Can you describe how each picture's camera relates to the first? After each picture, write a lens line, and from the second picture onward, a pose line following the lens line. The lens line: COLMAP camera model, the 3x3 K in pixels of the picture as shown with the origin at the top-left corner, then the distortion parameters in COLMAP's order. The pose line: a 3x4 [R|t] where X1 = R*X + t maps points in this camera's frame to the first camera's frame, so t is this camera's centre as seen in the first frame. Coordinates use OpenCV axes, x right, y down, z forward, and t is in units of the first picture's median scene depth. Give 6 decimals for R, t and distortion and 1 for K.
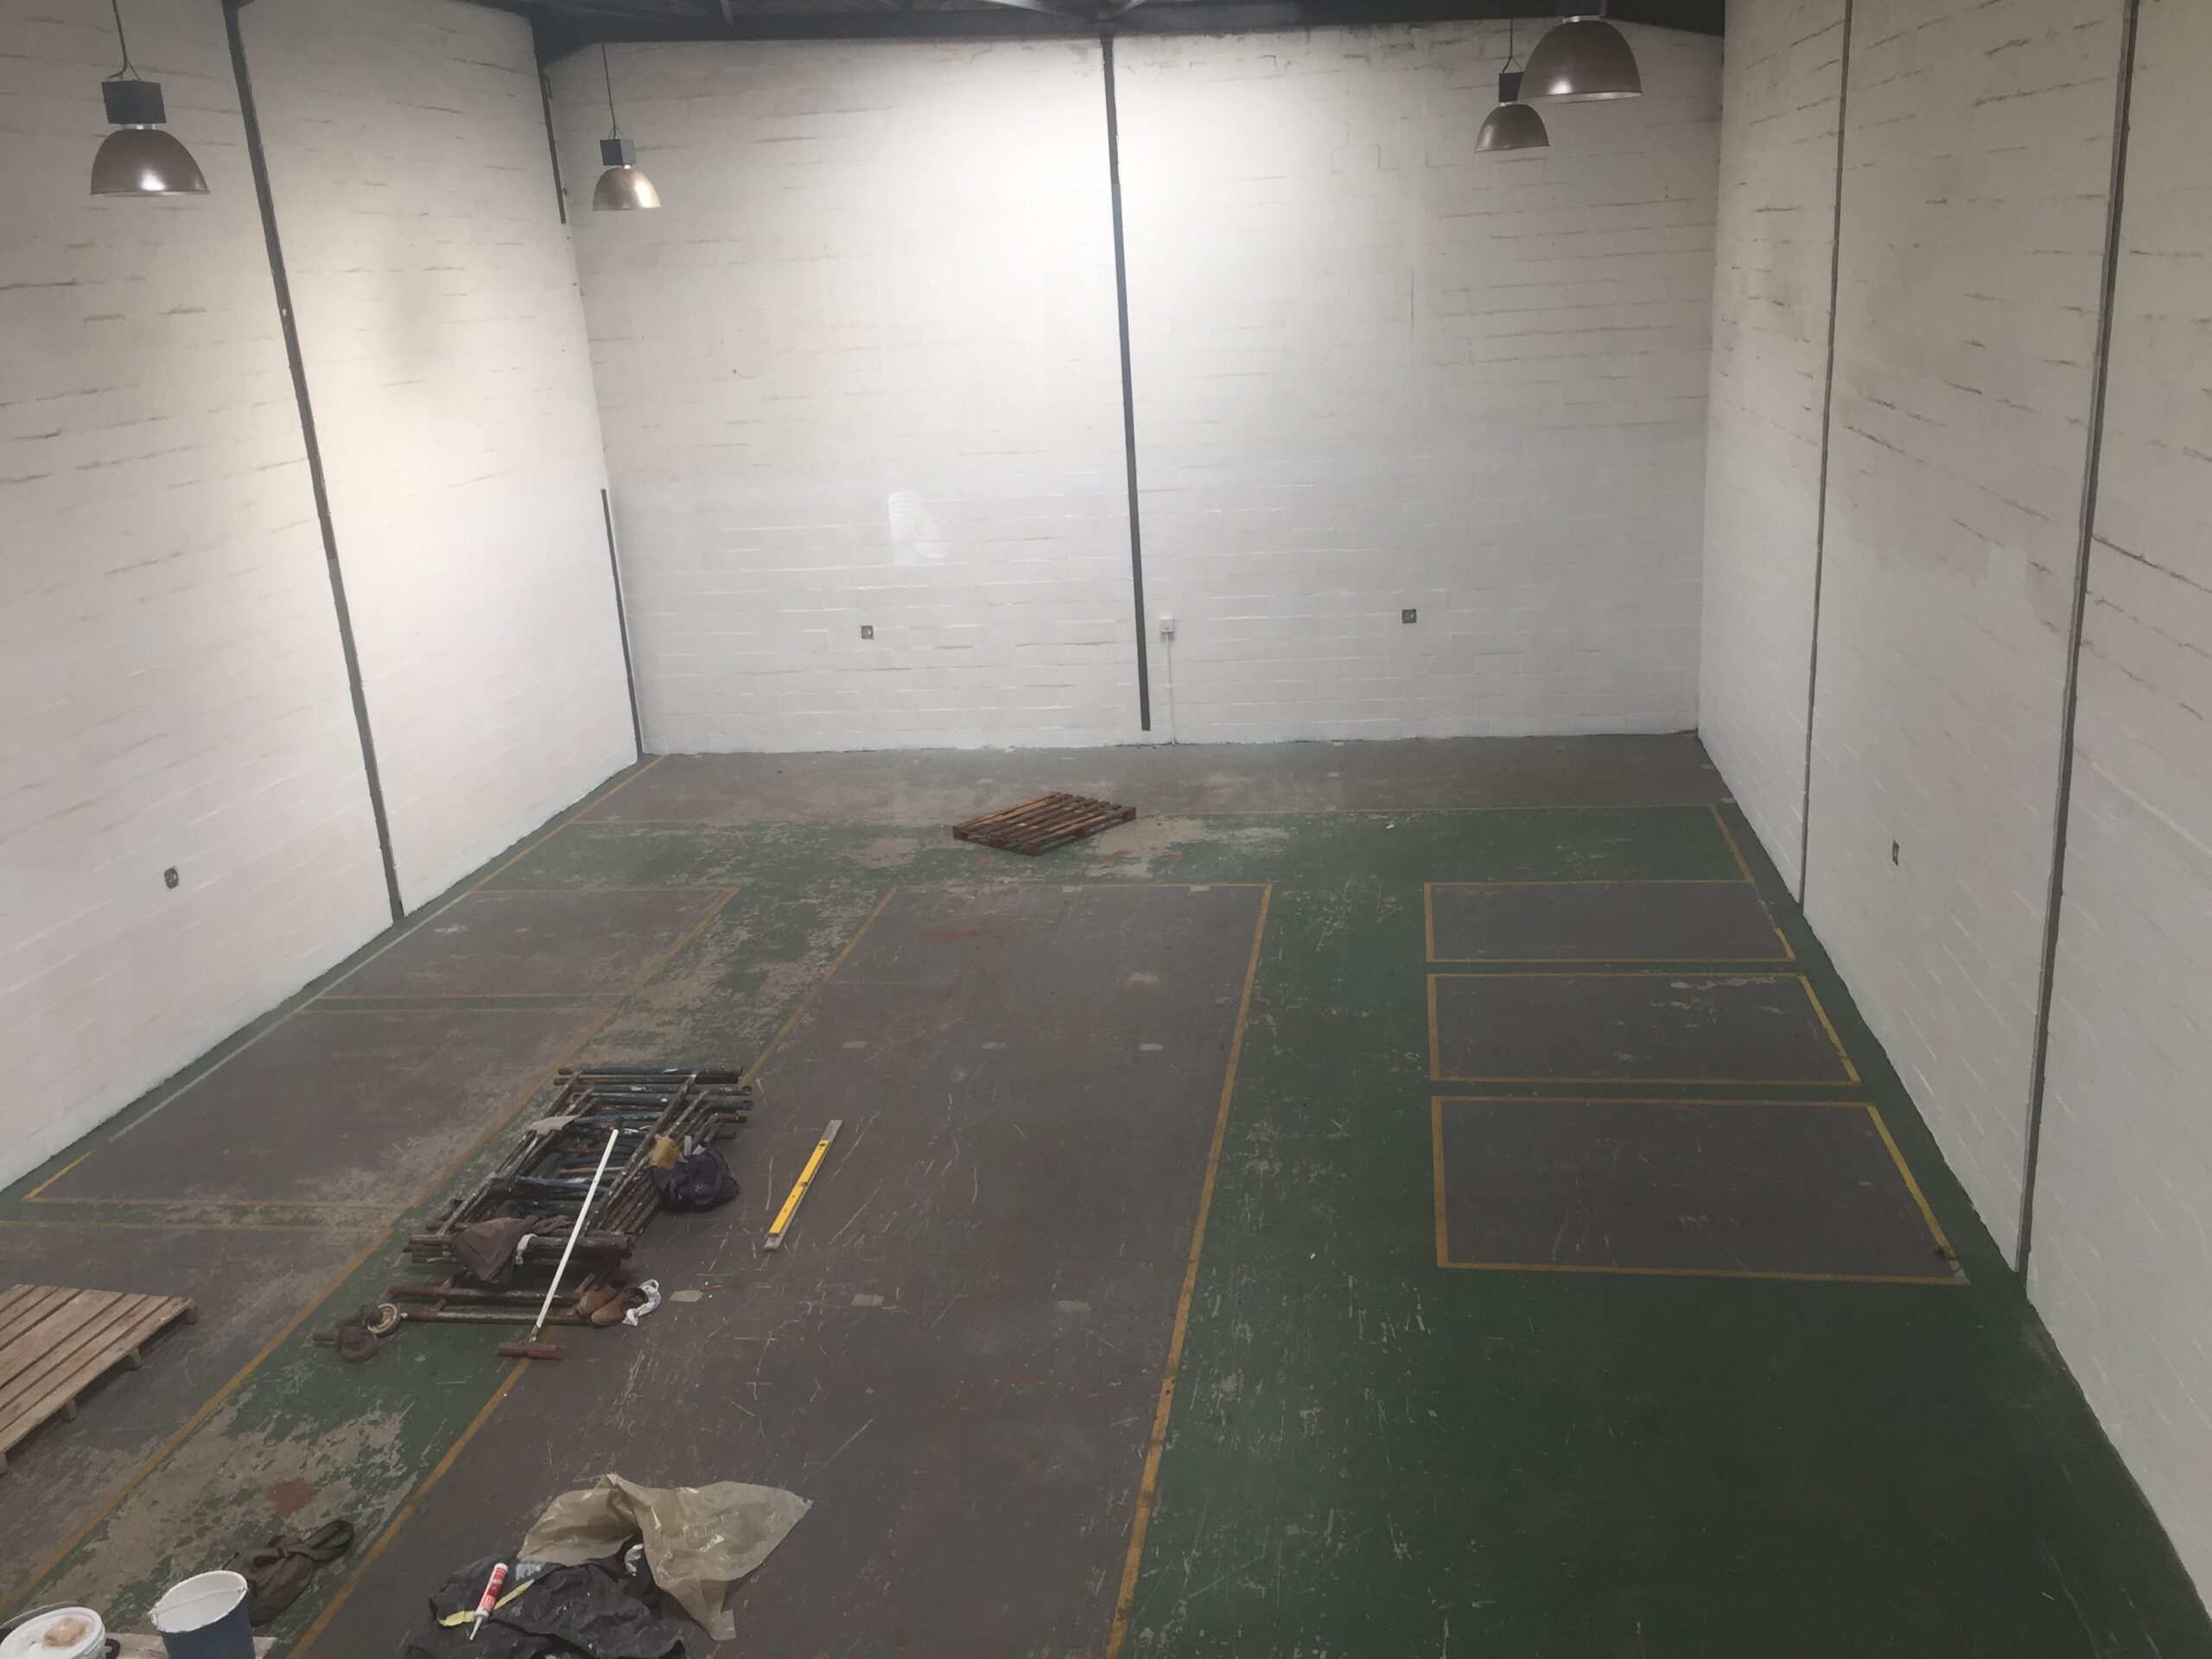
lens RADIAL K [[1879.1, 0, 1107.3], [0, 1879.1, 823.7], [0, 0, 1]] dist [0.091257, -0.109378]
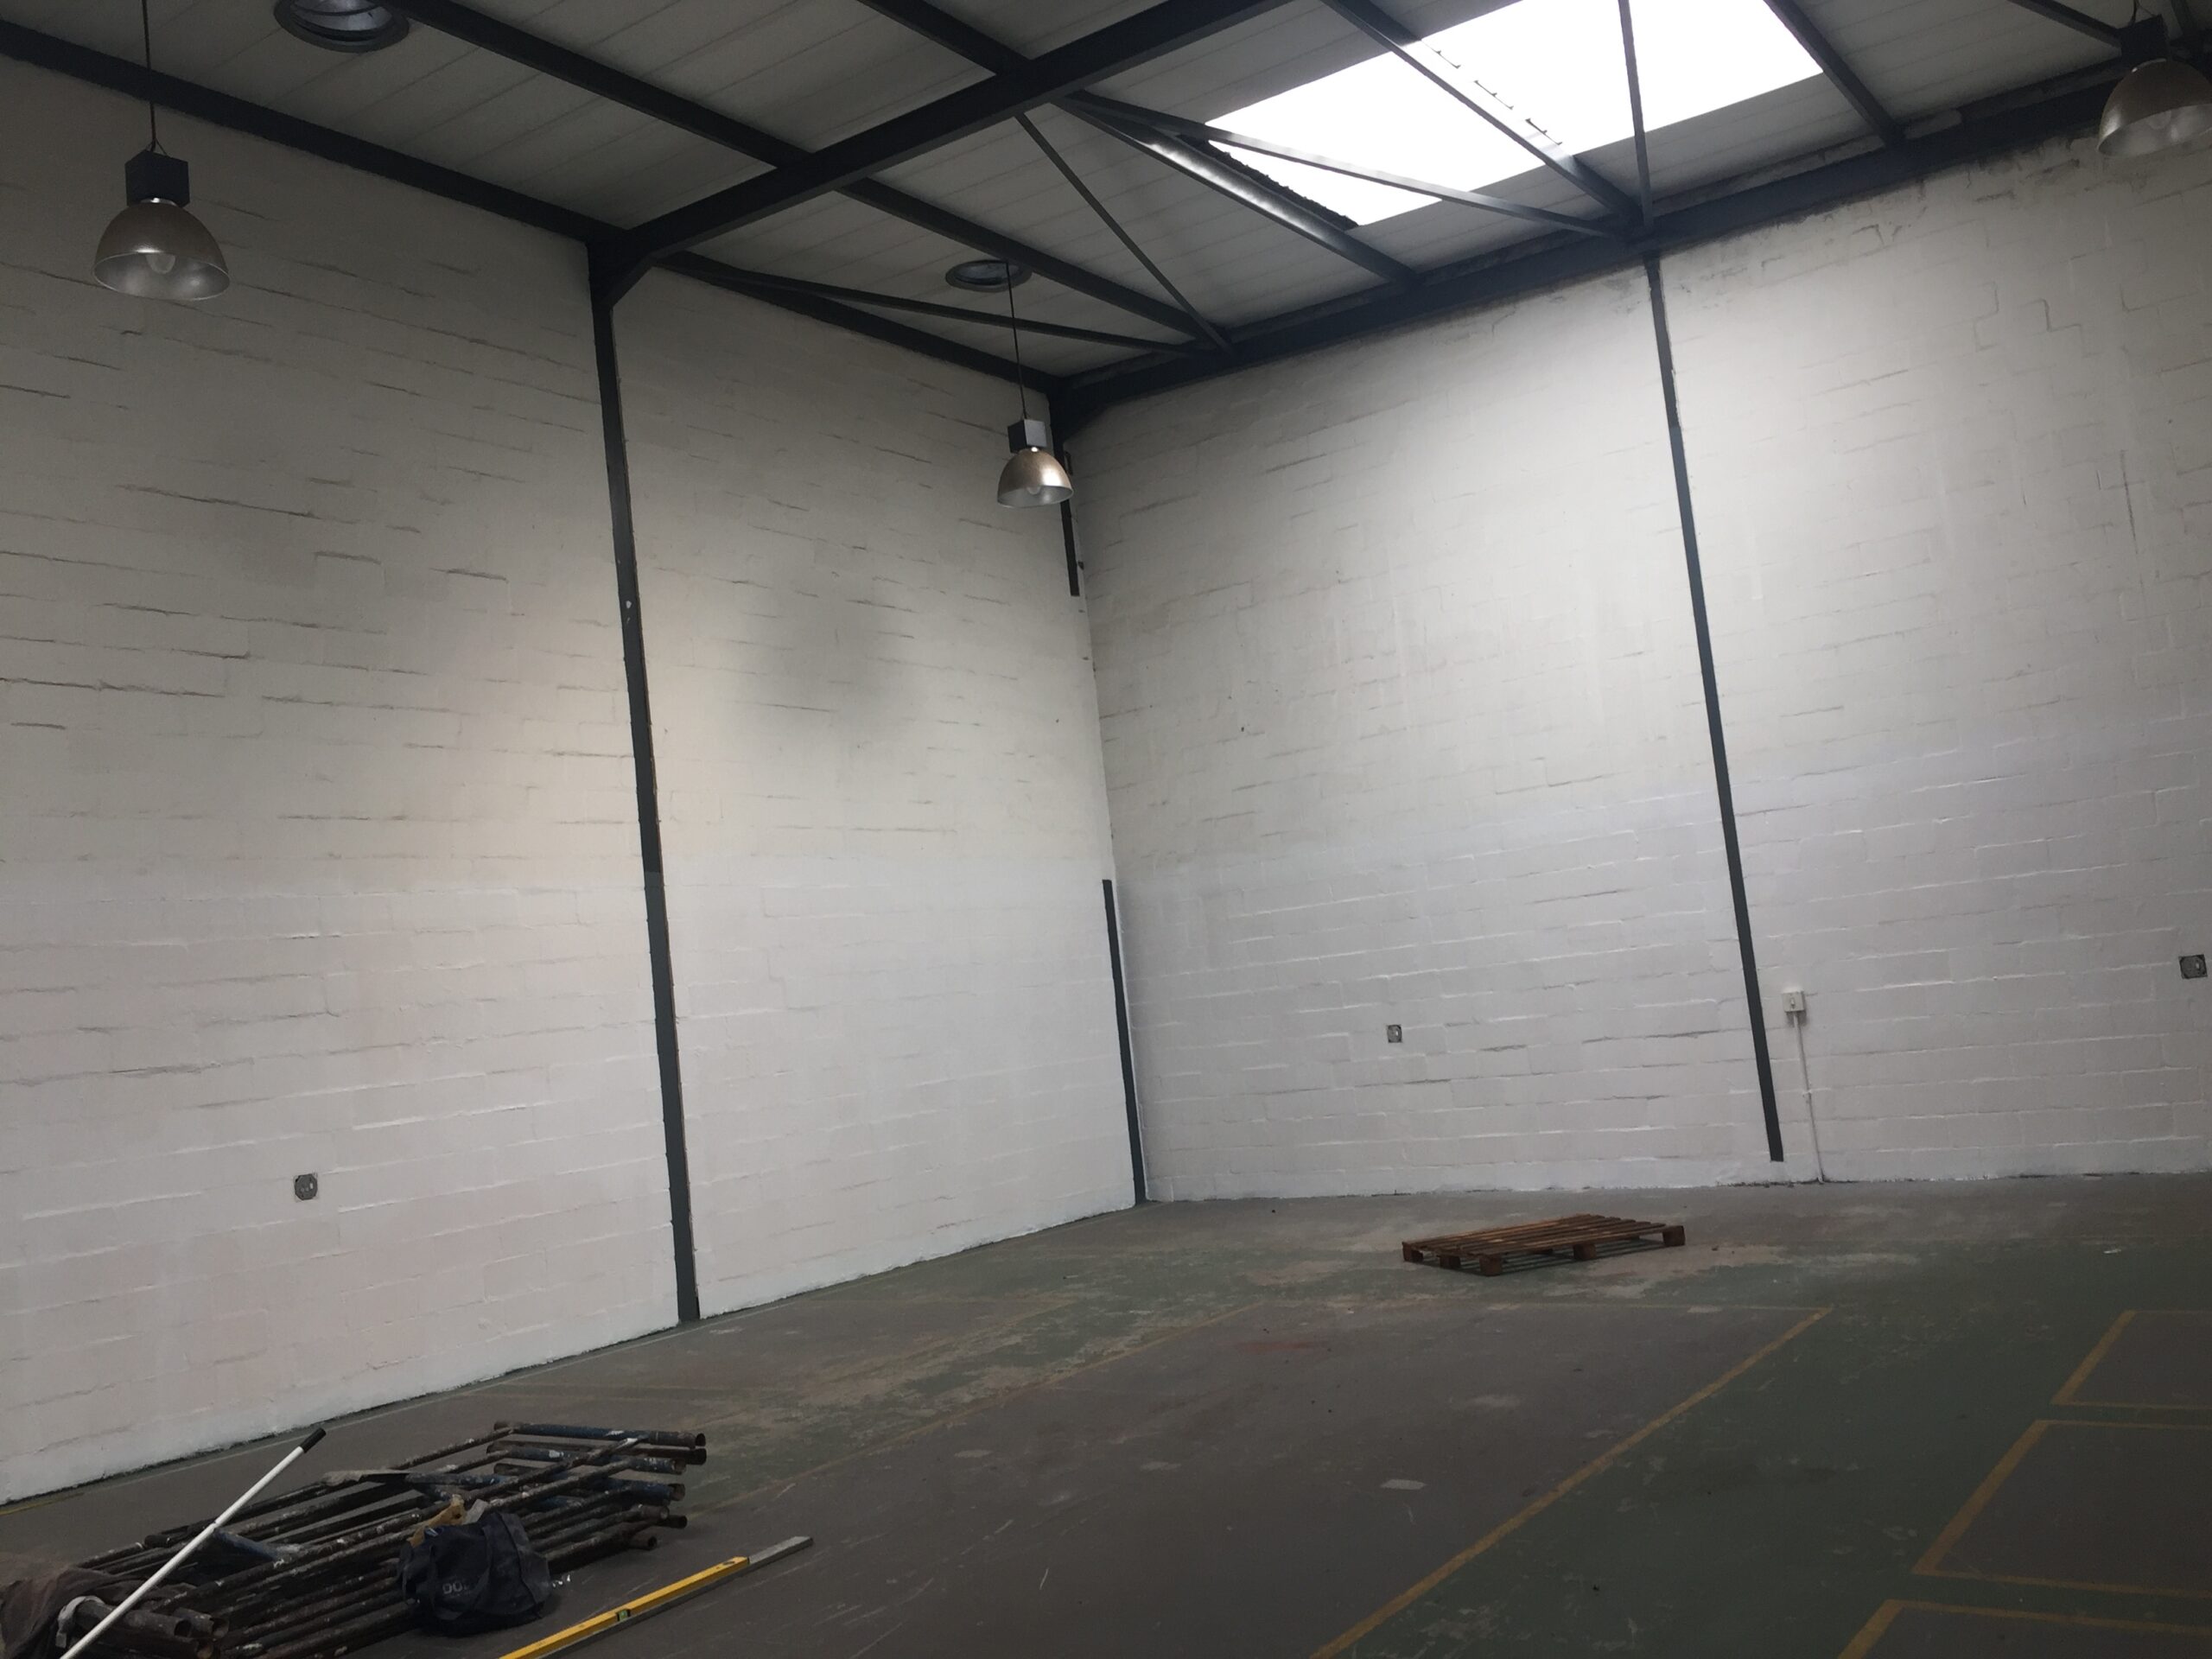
lens RADIAL K [[1879.1, 0, 1100.0], [0, 1879.1, 824.9], [0, 0, 1]] dist [0.091257, -0.109378]
pose [[0.883831, -0.078618, -0.461154, 0.156084], [-0.081961, 0.944506, -0.318106, 0.088963], [0.460571, 0.318948, 0.828339, 0.334201]]
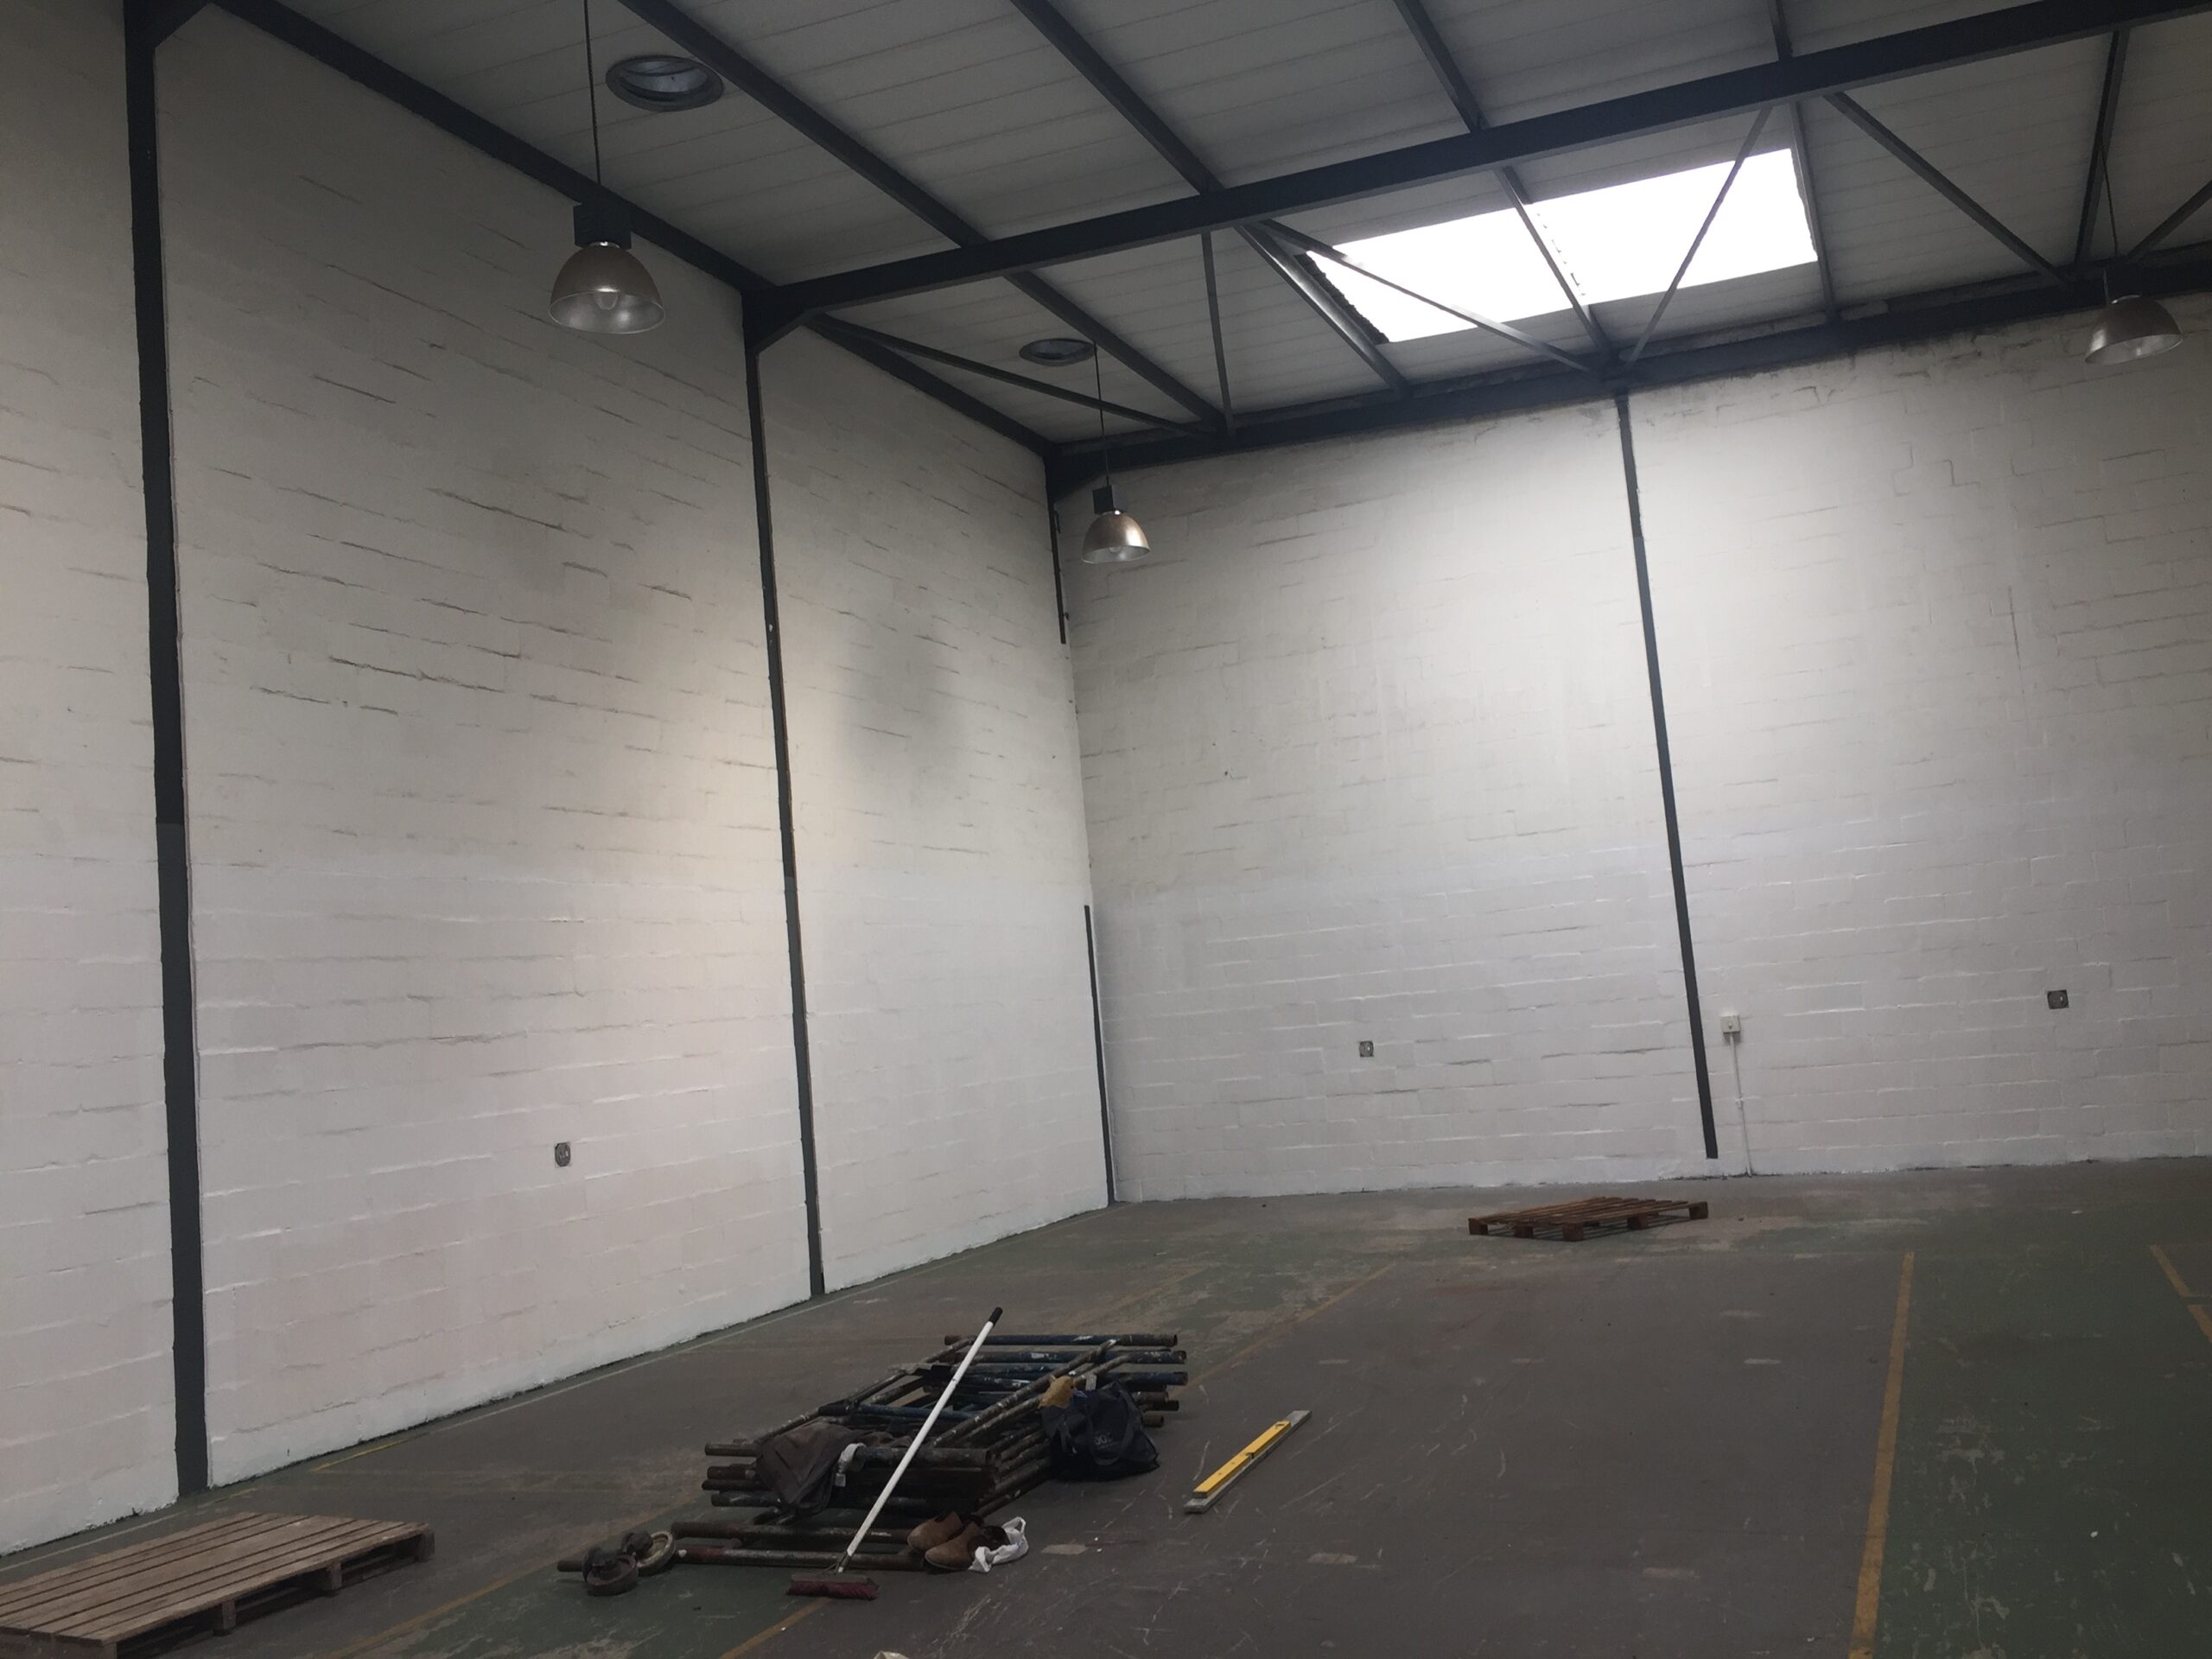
lens RADIAL K [[1879.1, 0, 1110.8], [0, 1879.1, 821.6], [0, 0, 1]] dist [0.091257, -0.109378]
pose [[0.964293, -0.049936, -0.260086, -0.011212], [-0.048821, 0.931713, -0.359899, 0.145419], [0.260297, 0.359746, 0.896007, 0.180637]]
